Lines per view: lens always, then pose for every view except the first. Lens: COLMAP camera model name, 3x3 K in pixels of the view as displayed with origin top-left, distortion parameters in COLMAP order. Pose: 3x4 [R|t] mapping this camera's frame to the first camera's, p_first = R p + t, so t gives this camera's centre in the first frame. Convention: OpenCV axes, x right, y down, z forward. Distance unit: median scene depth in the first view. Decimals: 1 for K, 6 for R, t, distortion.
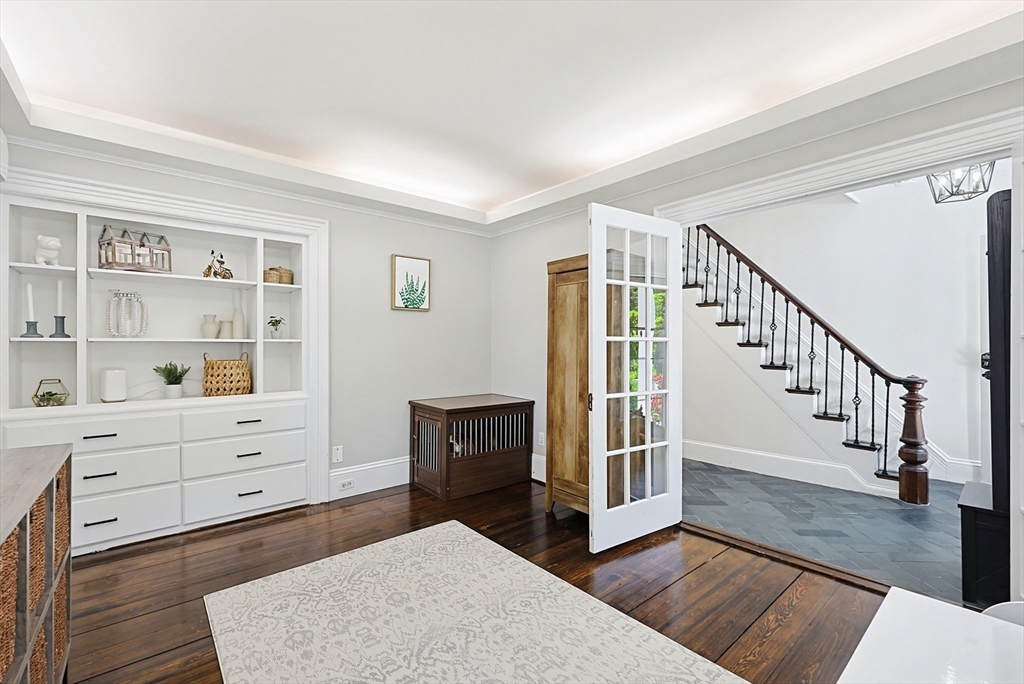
lens RADIAL K [[443.1, 0, 503.4], [0, 443.1, 353.1], [0, 0, 1]] dist [-0.004519, 0.000812]
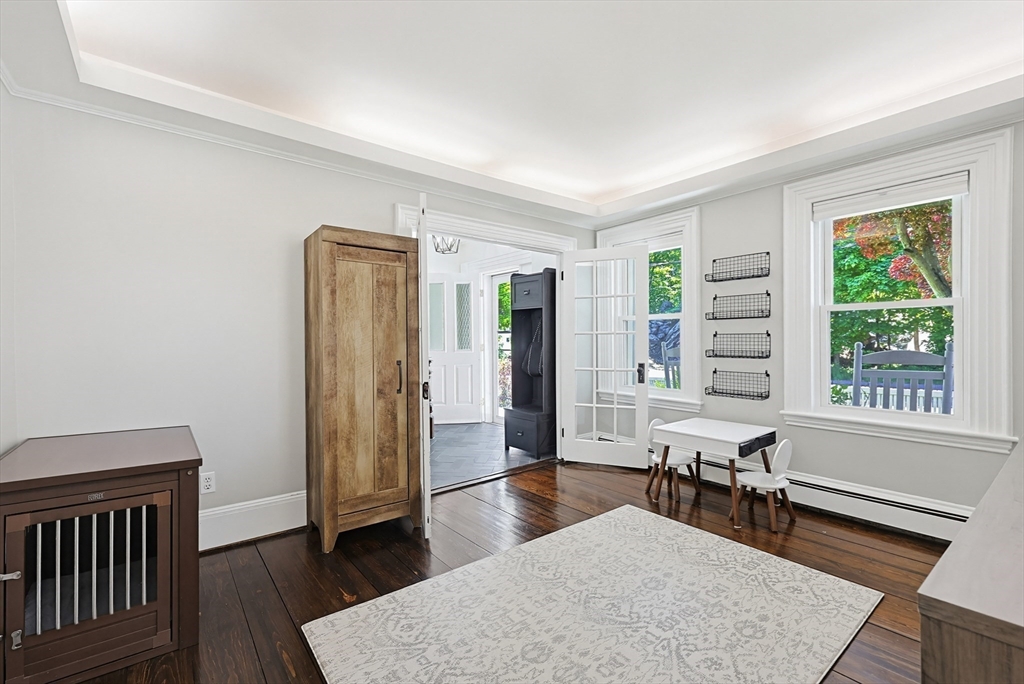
lens RADIAL K [[443.1, 0, 506.4], [0, 443.1, 336.9], [0, 0, 1]] dist [-0.004519, 0.000812]
pose [[0.018885, 0.002519, 0.999818, -0.900901], [0.004897, 0.999985, -0.002612, -0.012929], [-0.999810, 0.004945, 0.018872, 0.931989]]
